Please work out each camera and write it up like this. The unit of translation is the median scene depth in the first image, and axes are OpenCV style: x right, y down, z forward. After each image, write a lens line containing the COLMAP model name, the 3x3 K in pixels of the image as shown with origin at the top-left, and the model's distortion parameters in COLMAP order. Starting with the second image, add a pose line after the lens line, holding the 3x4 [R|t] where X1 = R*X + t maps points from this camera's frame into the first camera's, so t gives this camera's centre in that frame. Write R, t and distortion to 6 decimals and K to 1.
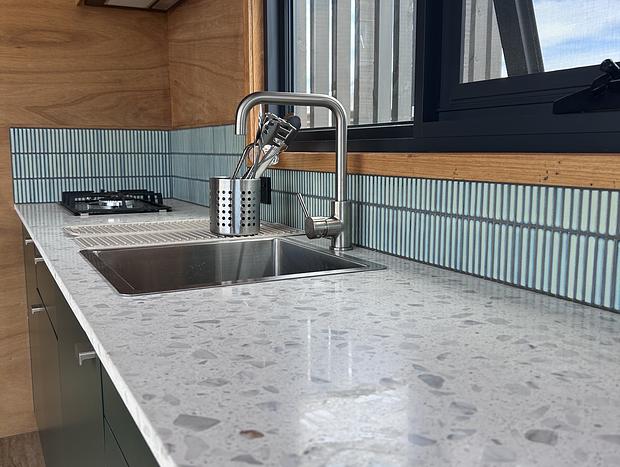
lens RADIAL K [[605.1, 0, 310.0], [0, 605.1, 233.5], [0, 0, 1]] dist [0.010230, -0.001535]
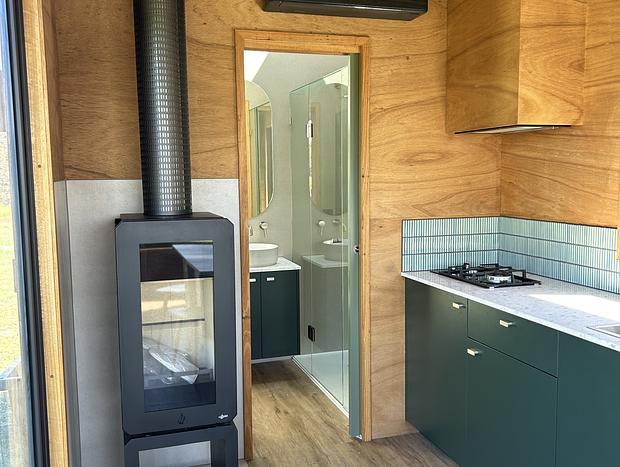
lens RADIAL K [[605.1, 0, 310.0], [0, 605.1, 233.5], [0, 0, 1]] dist [0.010230, -0.001535]
pose [[0.984324, 0.001850, -0.176359, -0.446563], [-0.008513, 0.999278, -0.037031, -0.085633], [0.176163, 0.037952, 0.983629, -0.443645]]
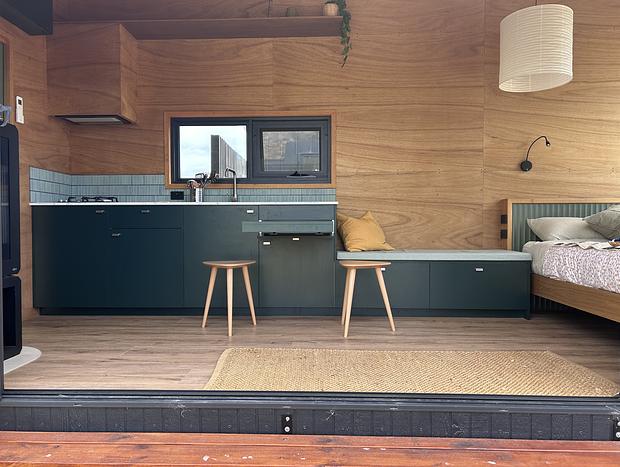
lens RADIAL K [[462.7, 0, 310.0], [0, 462.7, 233.5], [0, 0, 1]] dist [0.003637, -0.005153]
pose [[0.496903, -0.018131, 0.867616, -1.372224], [0.119347, 0.991709, -0.047629, 0.242222], [-0.859560, 0.127215, 0.494948, -0.592508]]
